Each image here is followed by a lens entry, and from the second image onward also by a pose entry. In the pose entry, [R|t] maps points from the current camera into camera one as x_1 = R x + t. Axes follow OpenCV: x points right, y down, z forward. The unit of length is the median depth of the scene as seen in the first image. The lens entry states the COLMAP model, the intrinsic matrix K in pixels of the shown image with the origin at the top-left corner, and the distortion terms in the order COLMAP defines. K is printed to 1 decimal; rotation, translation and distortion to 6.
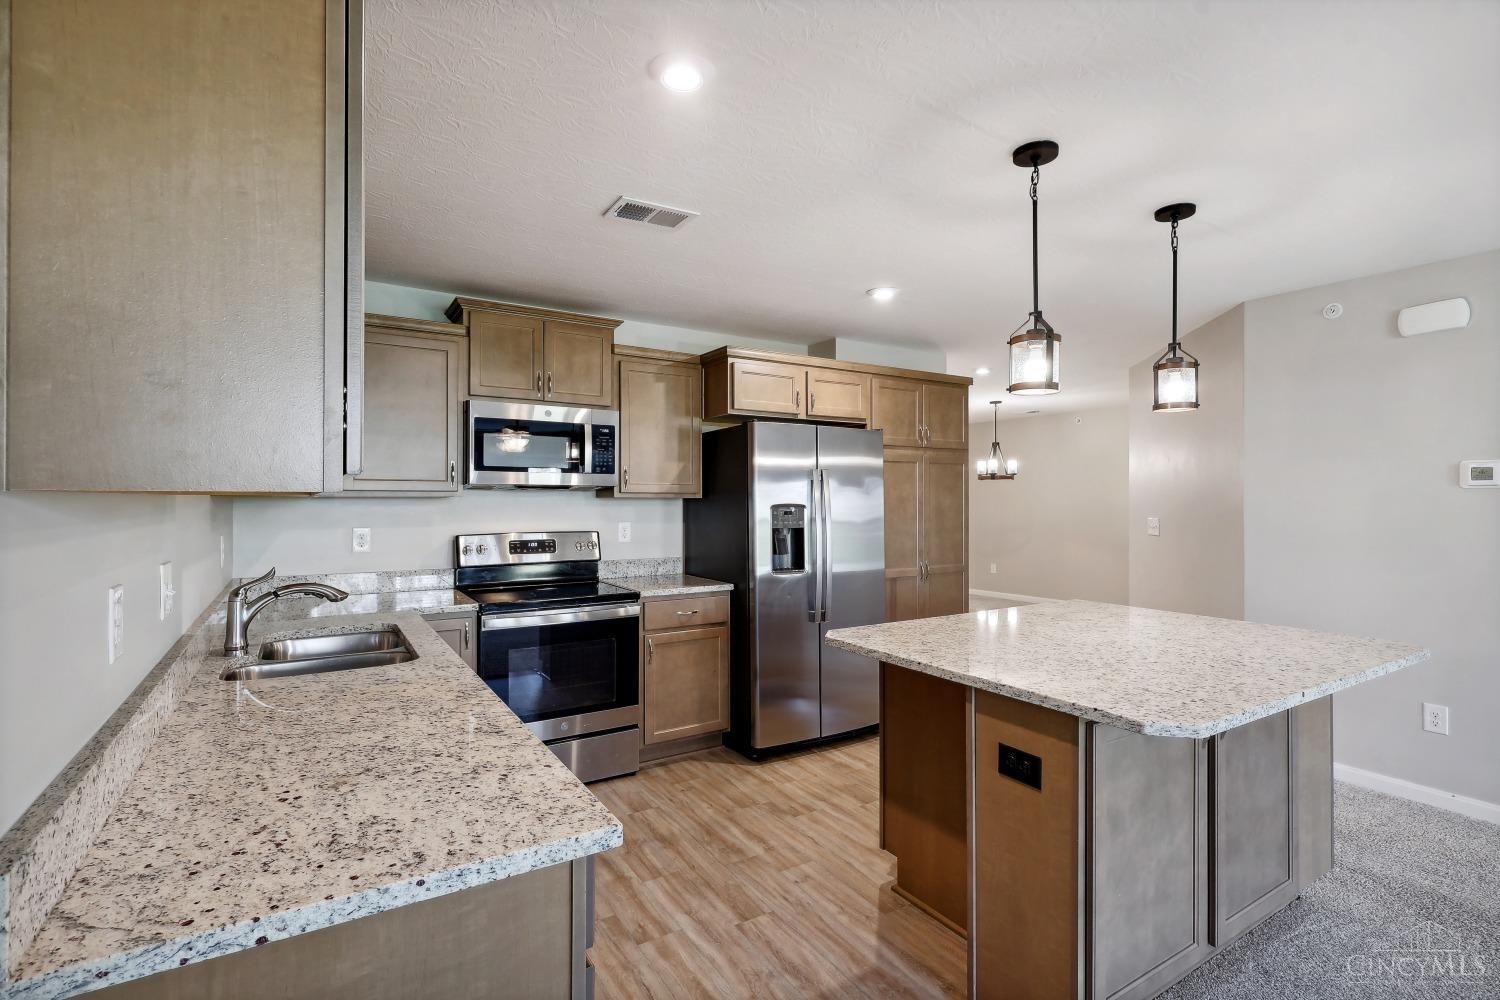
lens RADIAL K [[694.9, 0, 750.0], [0, 694.9, 500.0], [0, 0, 1]] dist [0.001512, 0.000160]
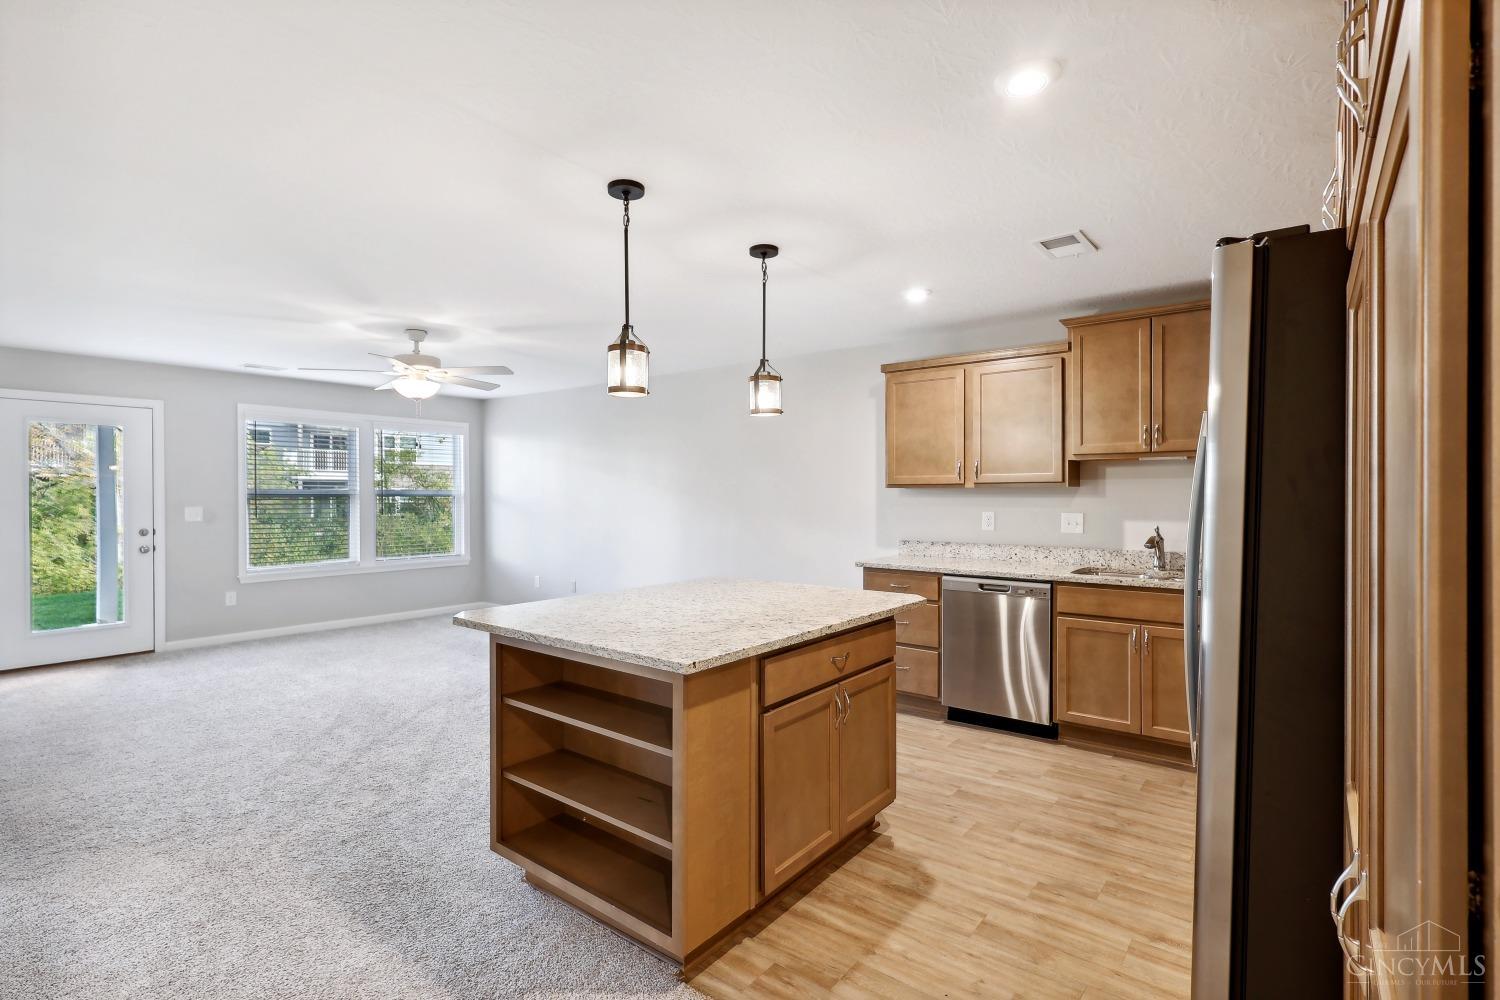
lens RADIAL K [[731.0, 0, 750.0], [0, 731.0, 500.0], [0, 0, 1]] dist [0.001061, 0.000104]
pose [[-0.940314, 0.005722, -0.340260, 0.543073], [0.002255, 0.999941, 0.010582, 0.004667], [0.340300, 0.009183, -0.940272, 1.373527]]
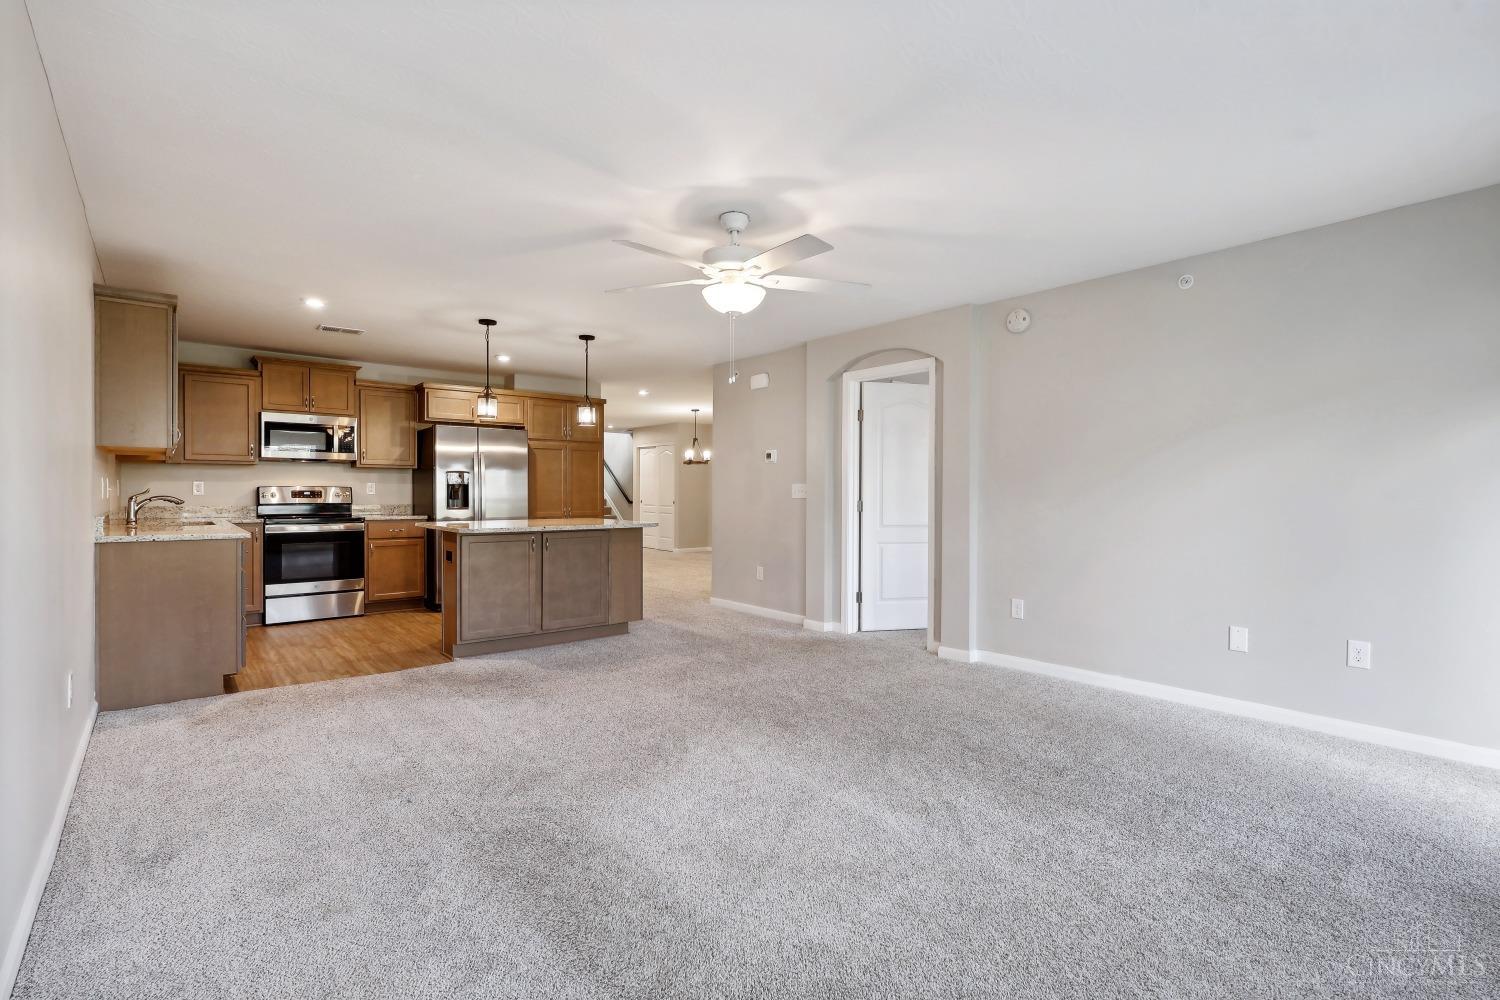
lens RADIAL K [[675.3, 0, 750.0], [0, 675.3, 500.0], [0, 0, 1]] dist [-0.016385, -0.000012]
pose [[0.989017, 0.000432, 0.147802, 0.552895], [-0.002045, 0.999940, 0.010757, 0.061786], [-0.147789, -0.010941, 0.988958, -0.851891]]
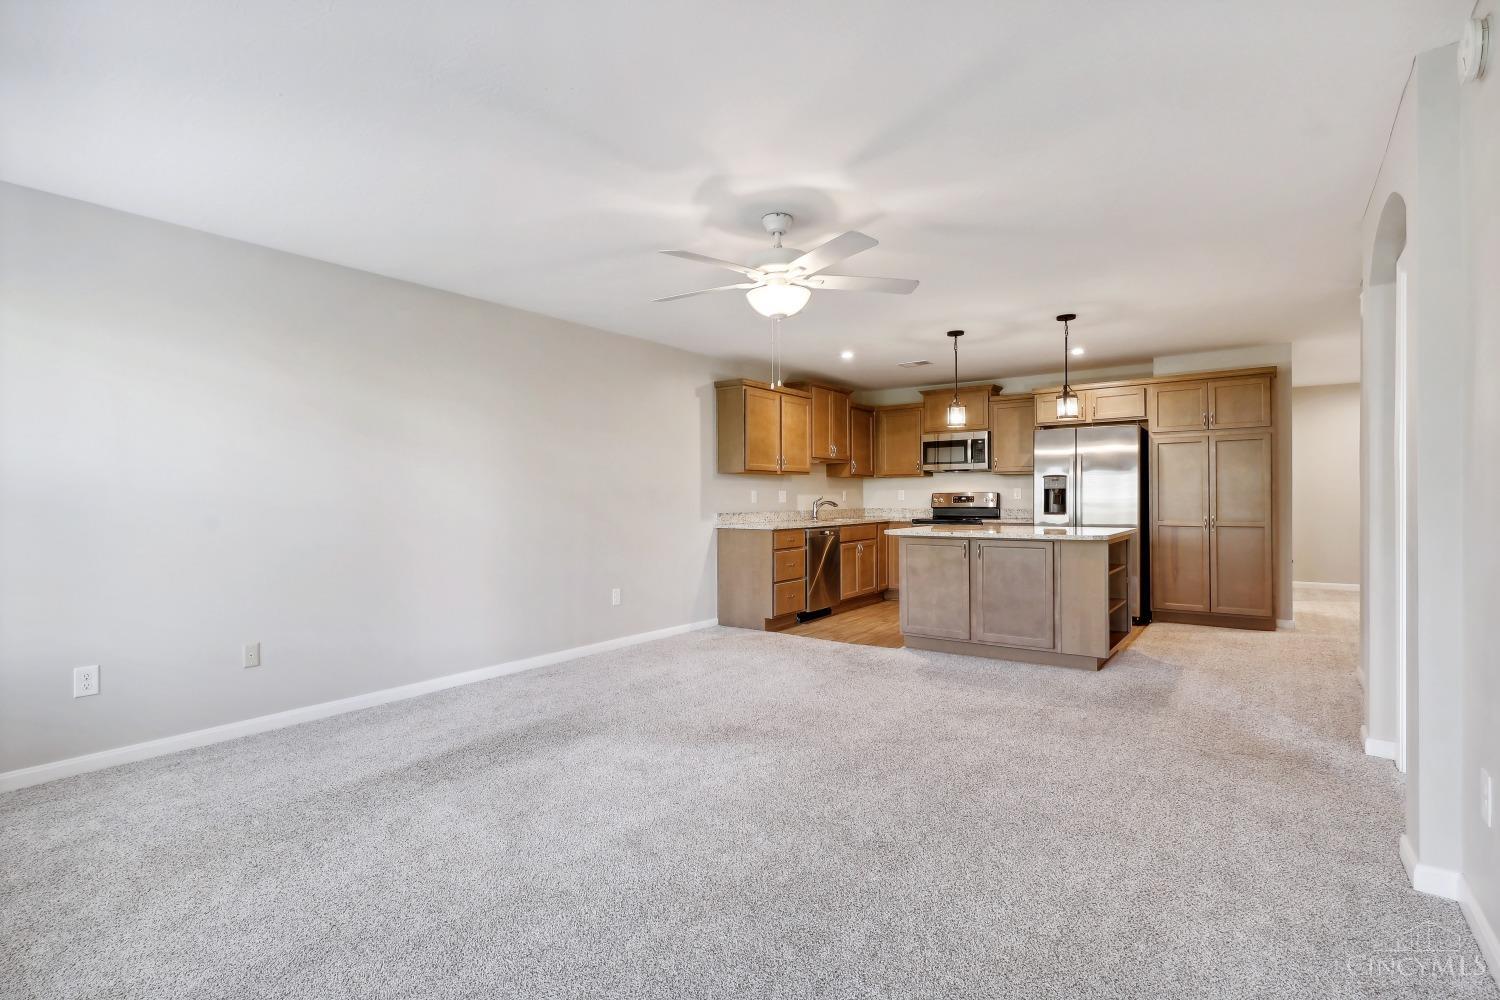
lens RADIAL K [[707.8, 0, 778.9], [0, 707.8, 502.4], [0, 0, 1]] dist [0.000482, 0.000063]
pose [[0.403011, 0.003180, -0.915190, 1.432224], [0.008104, 0.999942, 0.007043, 0.057681], [0.915159, -0.010255, 0.402962, -0.371470]]
